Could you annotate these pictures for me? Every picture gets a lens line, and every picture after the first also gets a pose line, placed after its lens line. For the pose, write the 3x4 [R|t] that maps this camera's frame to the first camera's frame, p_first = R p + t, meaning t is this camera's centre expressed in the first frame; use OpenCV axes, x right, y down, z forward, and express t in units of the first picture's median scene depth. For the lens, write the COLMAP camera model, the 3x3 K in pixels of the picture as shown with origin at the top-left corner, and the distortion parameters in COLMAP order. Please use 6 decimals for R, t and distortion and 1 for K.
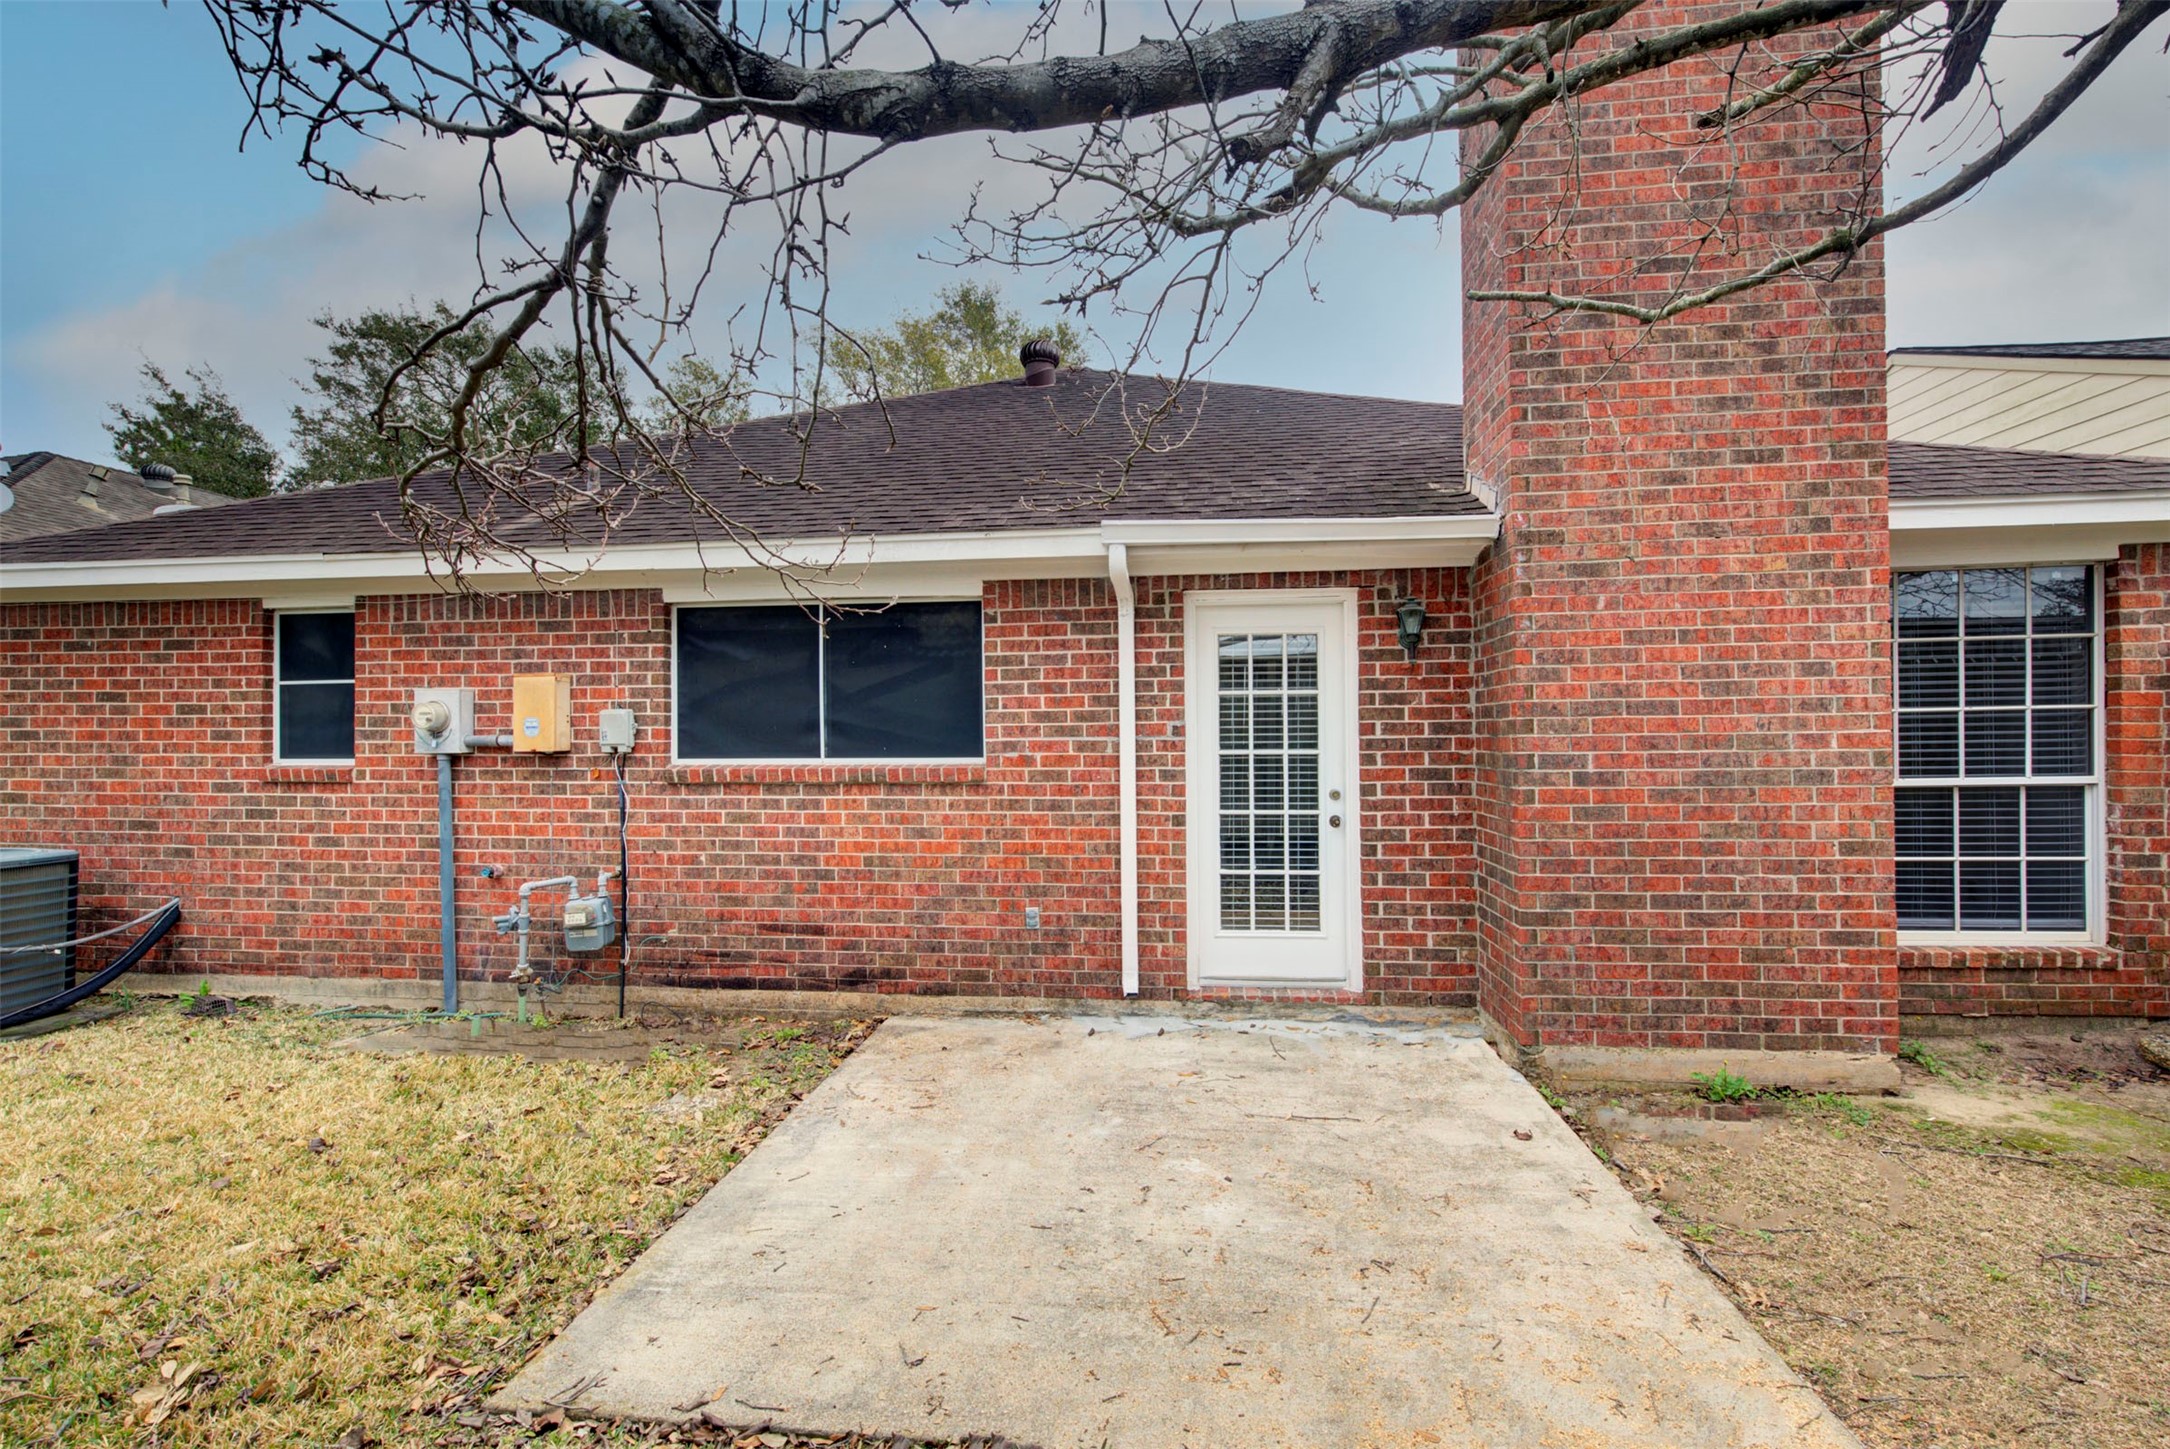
lens RADIAL K [[989.0, 0, 1084.9], [0, 989.0, 728.8], [0, 0, 1]] dist [-0.000404, 0.000268]
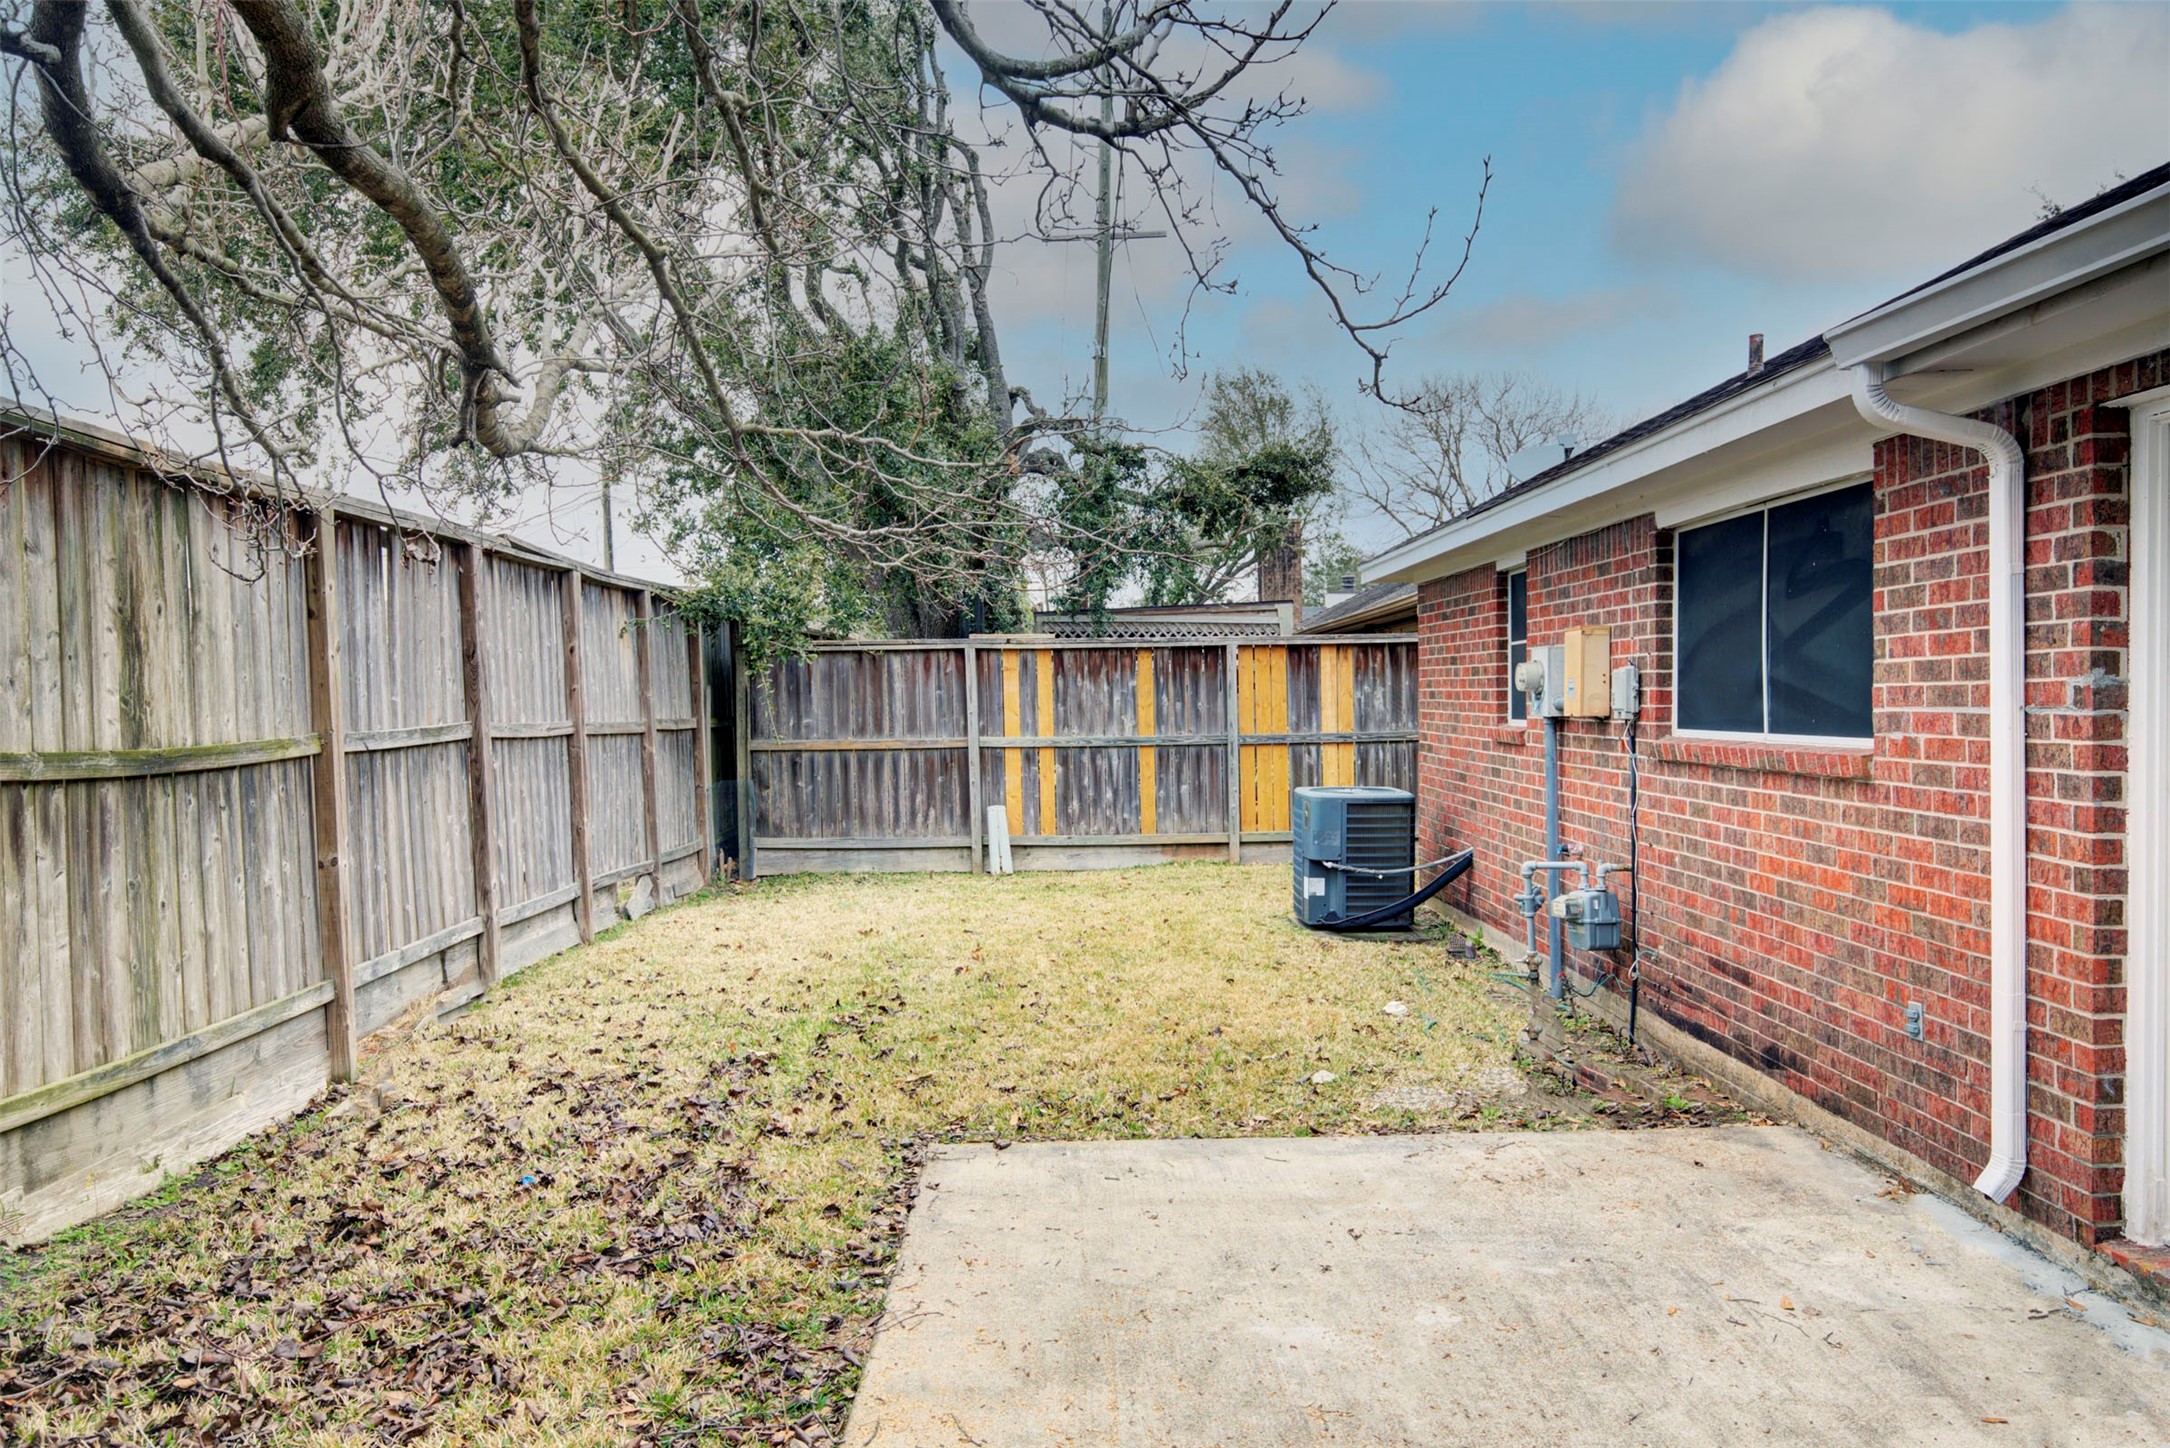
lens RADIAL K [[1563.5, 0, 1085.0], [0, 1563.5, 724.0], [0, 0, 1]] dist [-0.000773, -0.001069]
pose [[0.123388, 0.021936, -0.992116, 0.796039], [0.014632, 0.999607, 0.023922, -0.010156], [0.992251, -0.017468, 0.123018, 0.416919]]
